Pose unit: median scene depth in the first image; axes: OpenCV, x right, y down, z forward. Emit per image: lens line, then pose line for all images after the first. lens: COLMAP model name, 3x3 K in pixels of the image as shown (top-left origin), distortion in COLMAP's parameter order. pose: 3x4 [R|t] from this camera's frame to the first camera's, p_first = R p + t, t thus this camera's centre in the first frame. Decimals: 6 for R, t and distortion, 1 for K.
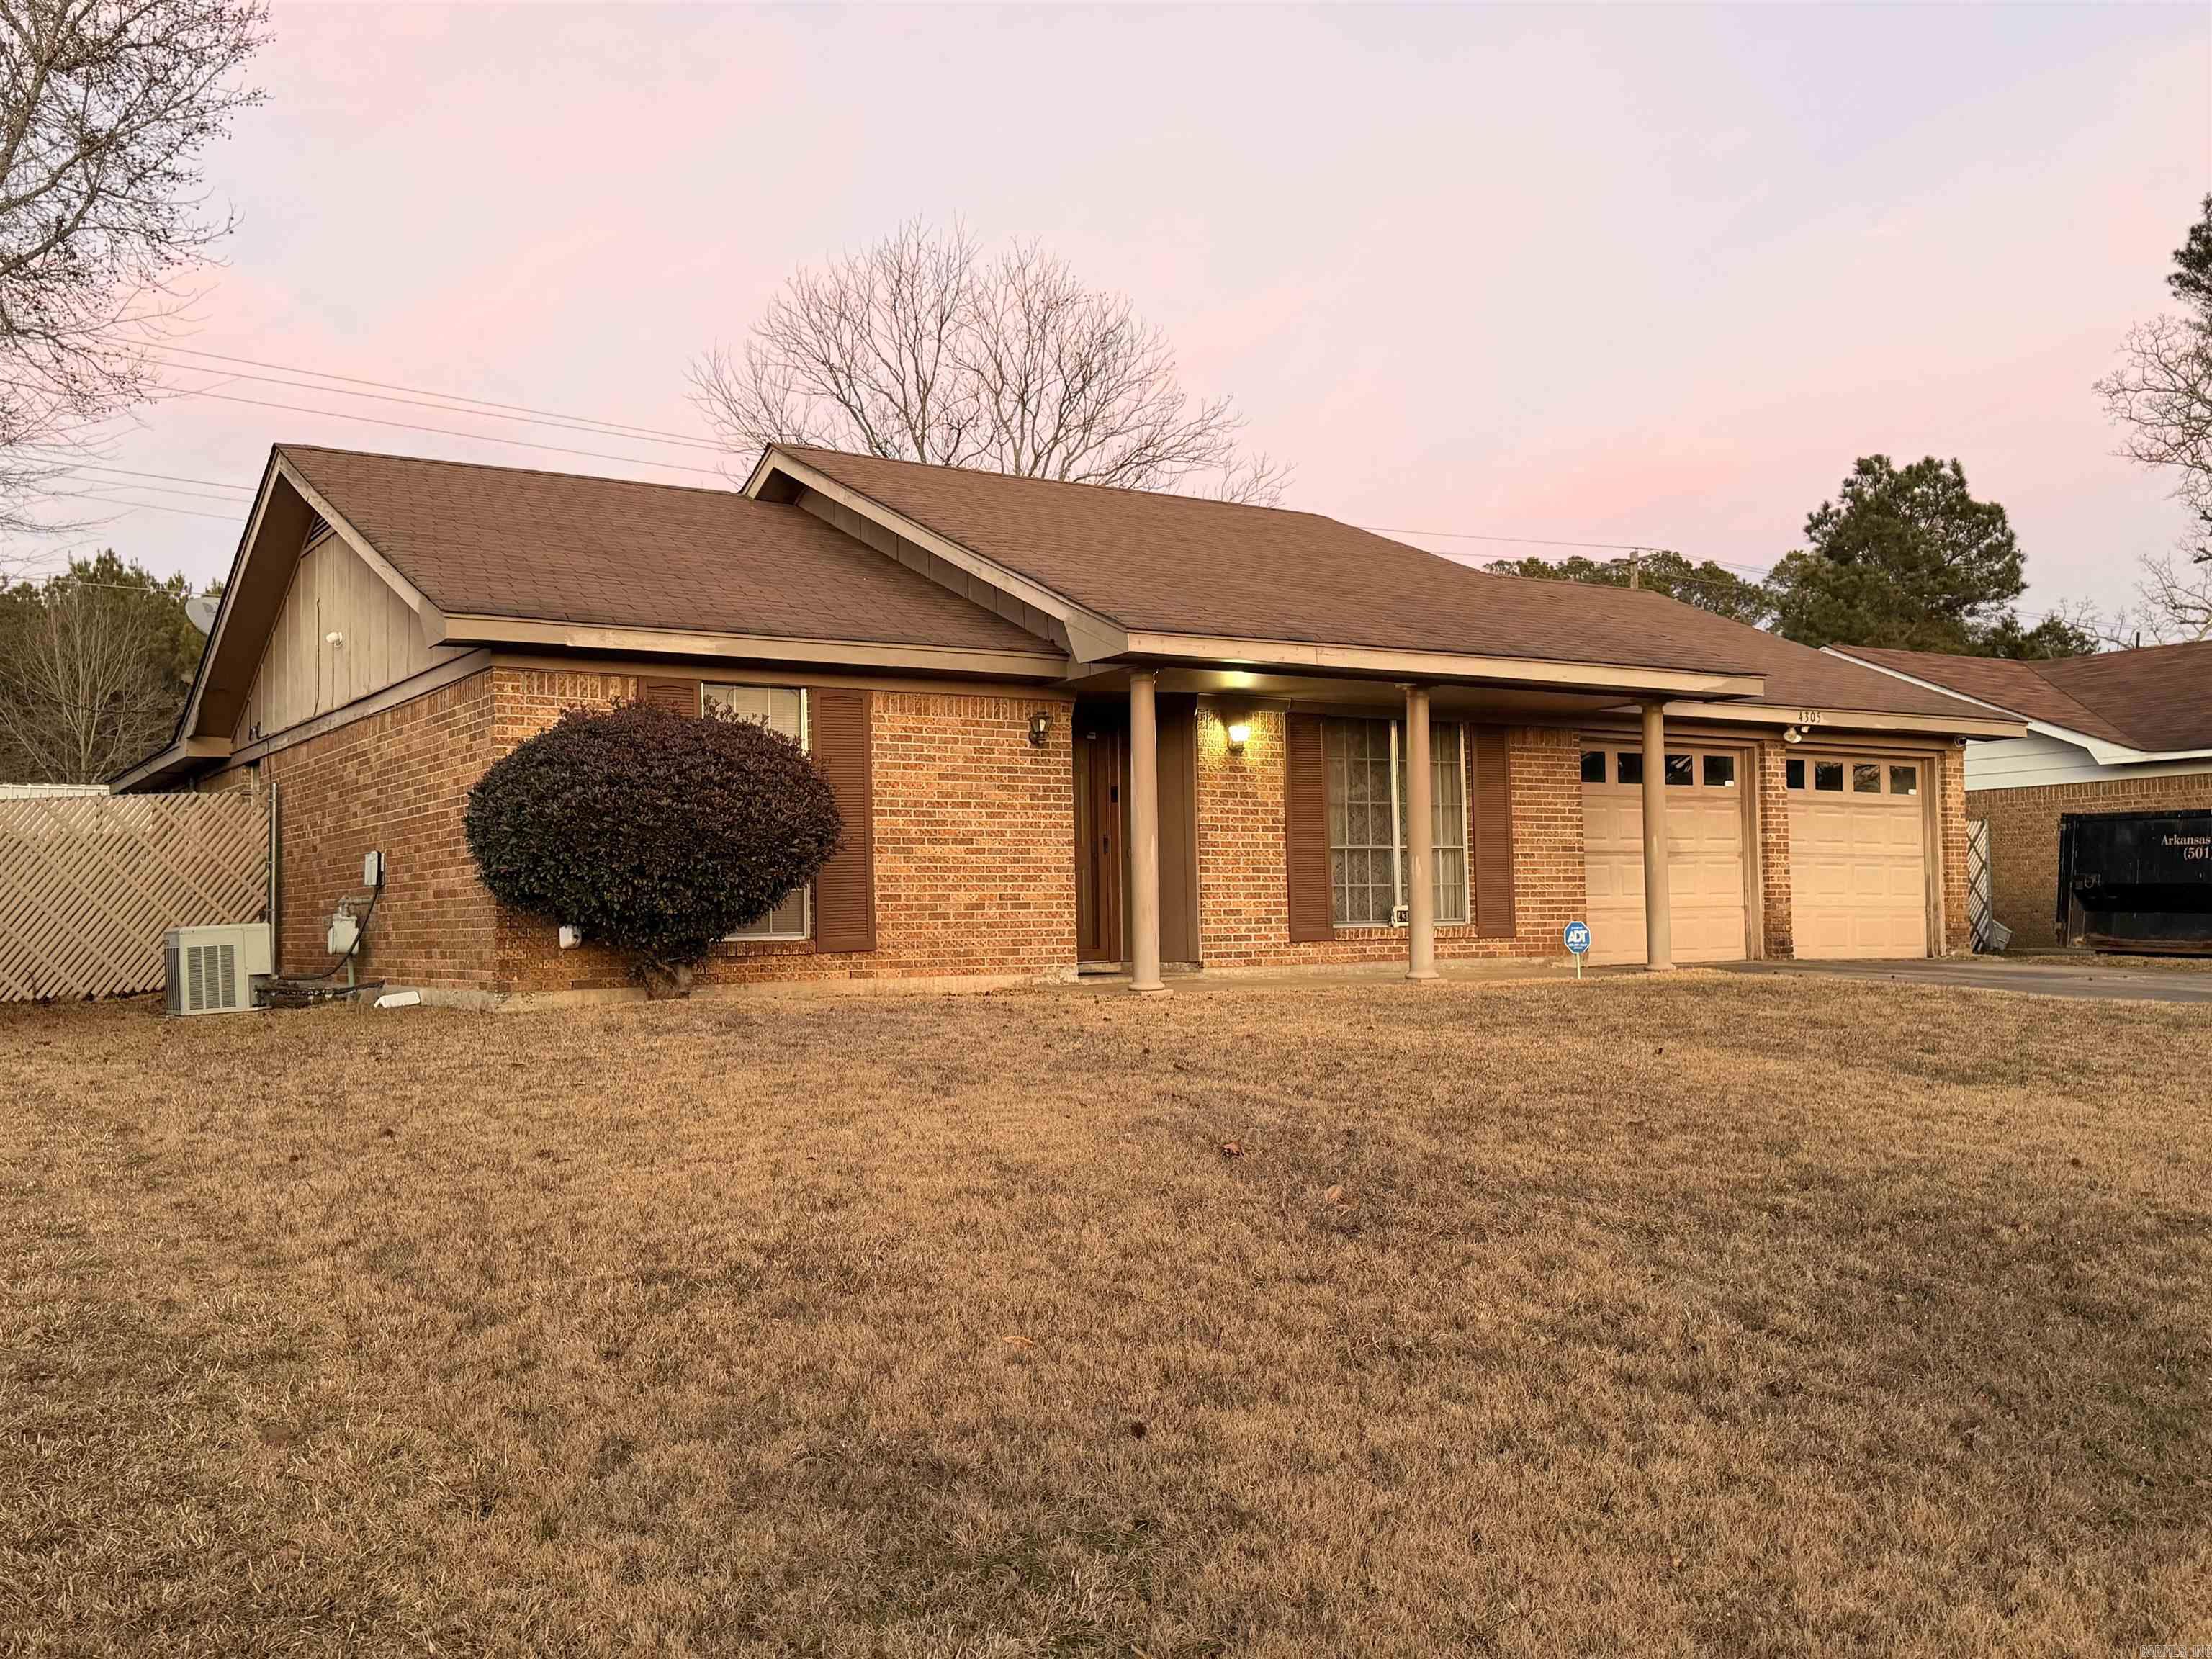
lens RADIAL K [[2064.0, 0, 1106.6], [0, 2064.0, 828.0], [0, 0, 1]] dist [0.040836, 0.000000]
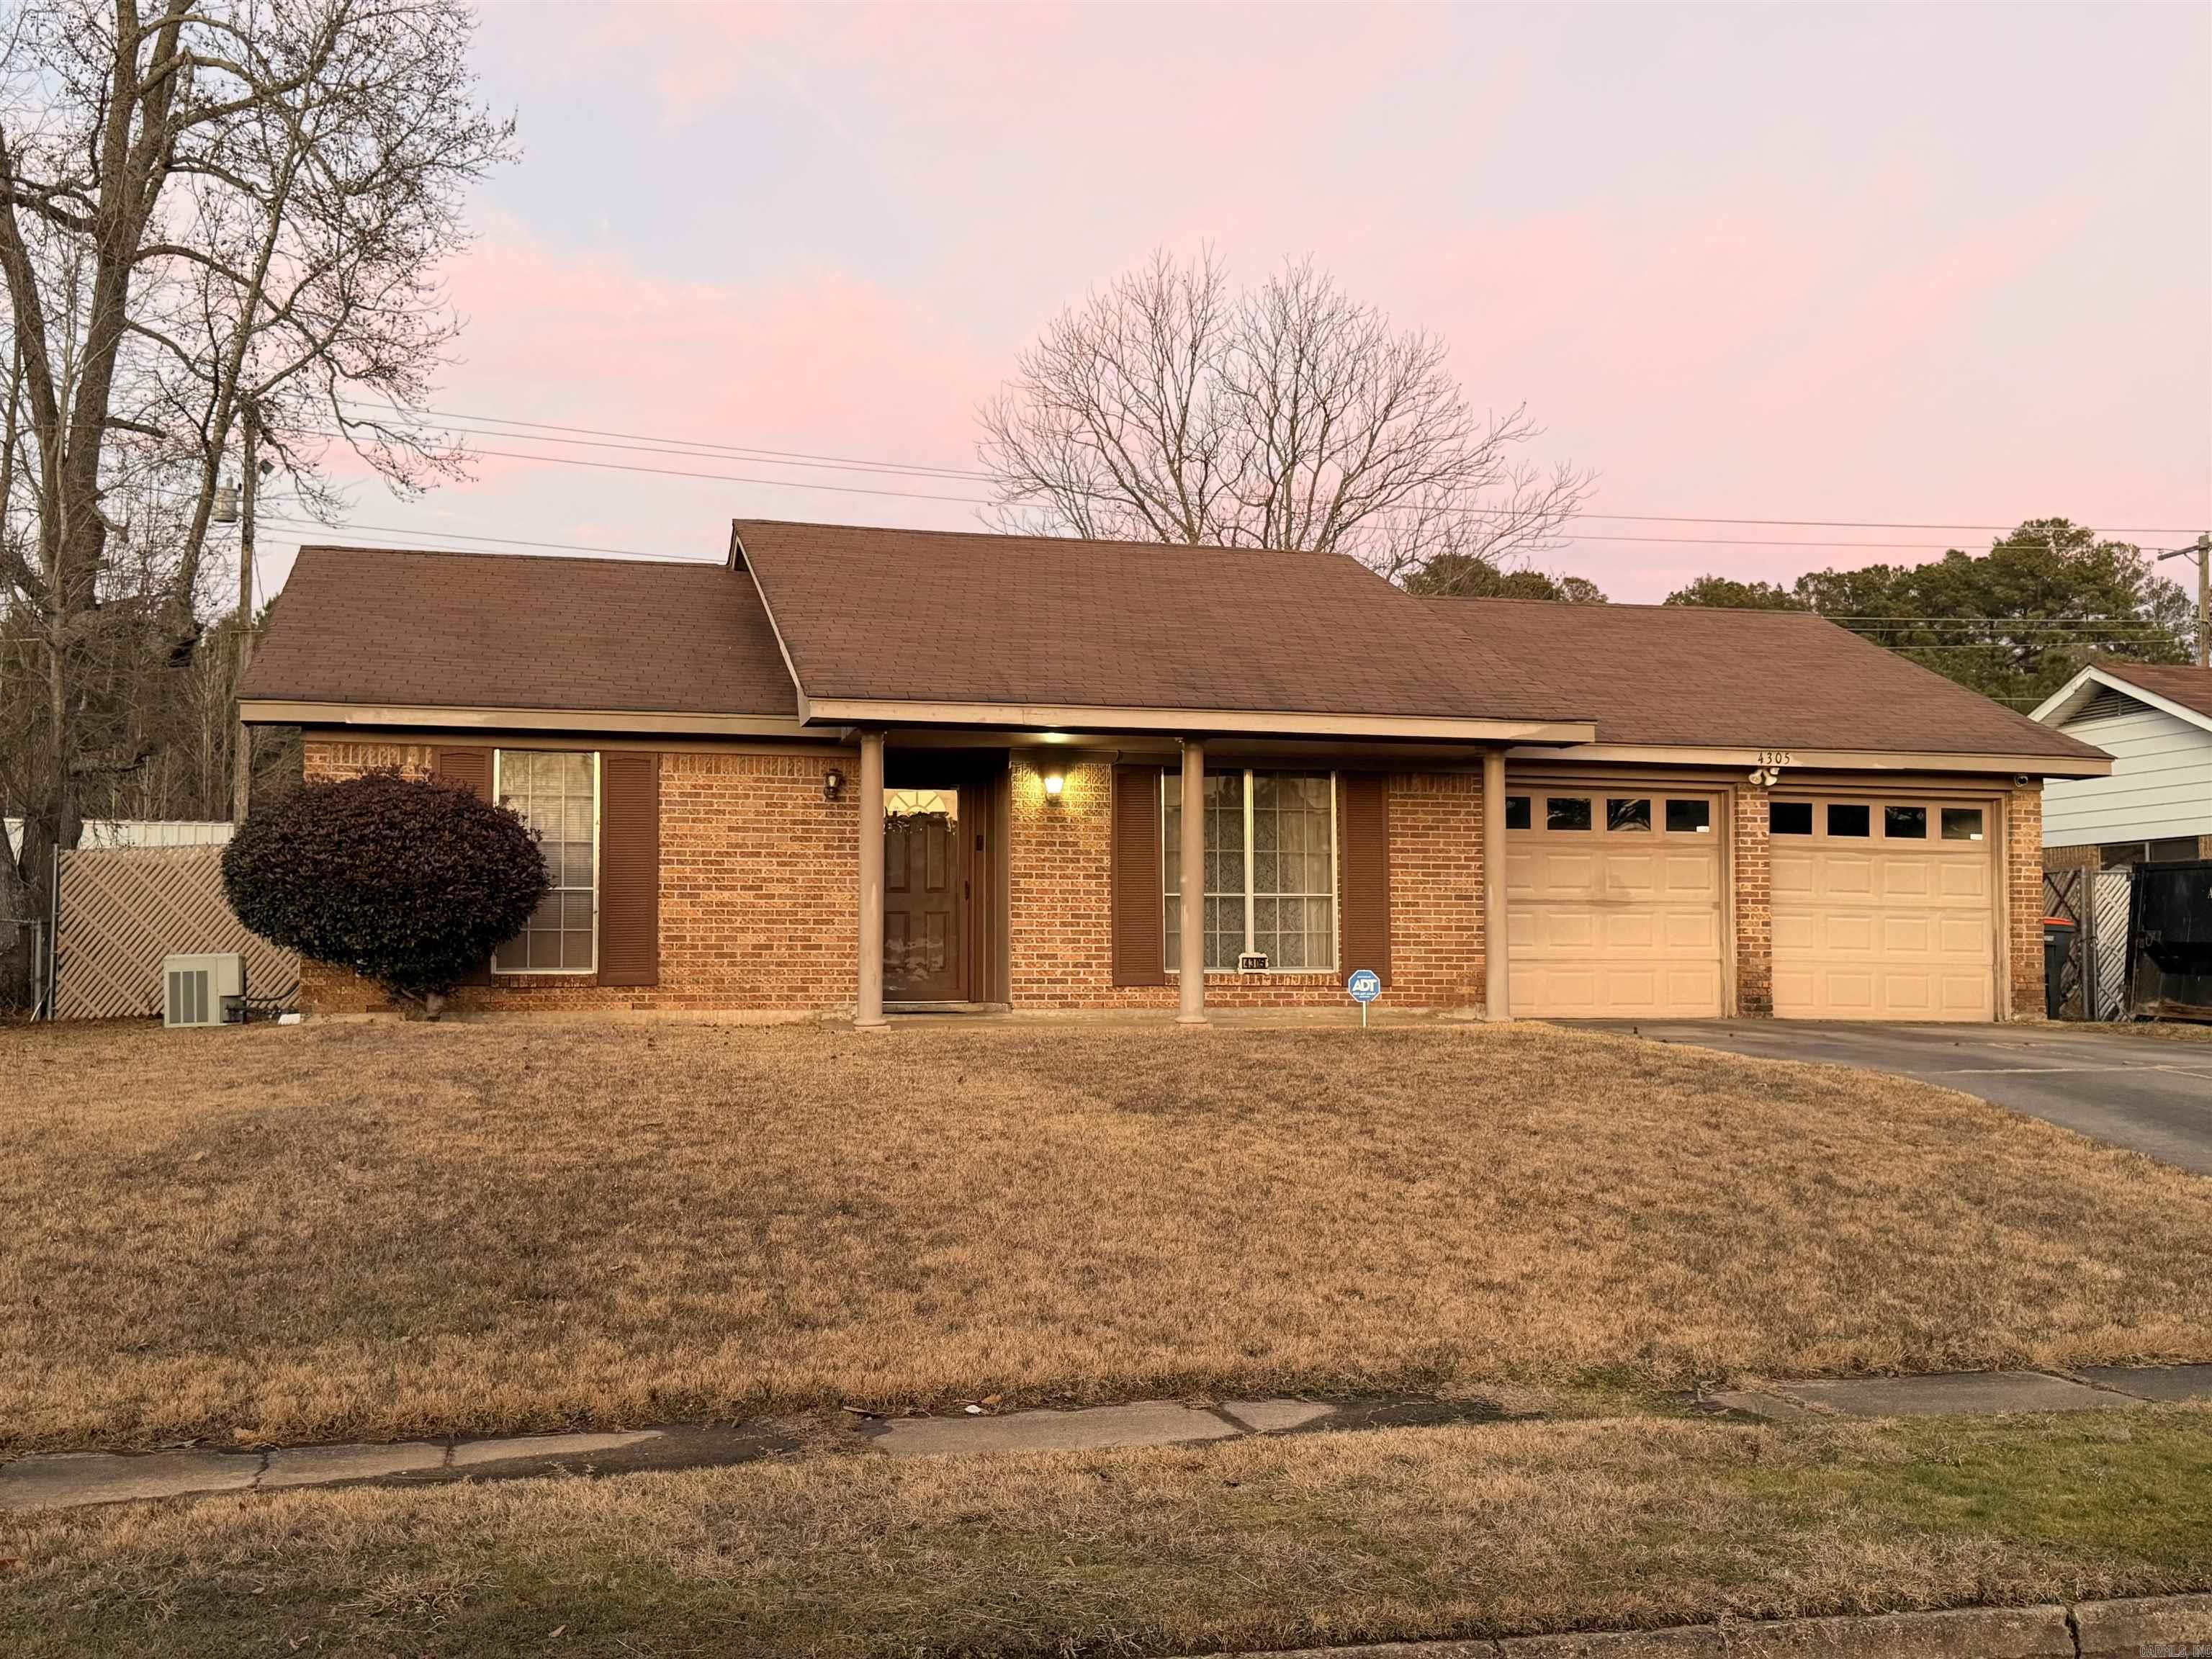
lens RADIAL K [[2329.2, 0, 1104.3], [0, 2329.2, 833.3], [0, 0, 1]] dist [0.069745, 0.000000]
pose [[0.946509, -0.001464, -0.322673, 0.466242], [-0.002472, 0.999927, -0.011788, -0.007663], [0.322667, 0.011956, 0.946437, -0.108202]]
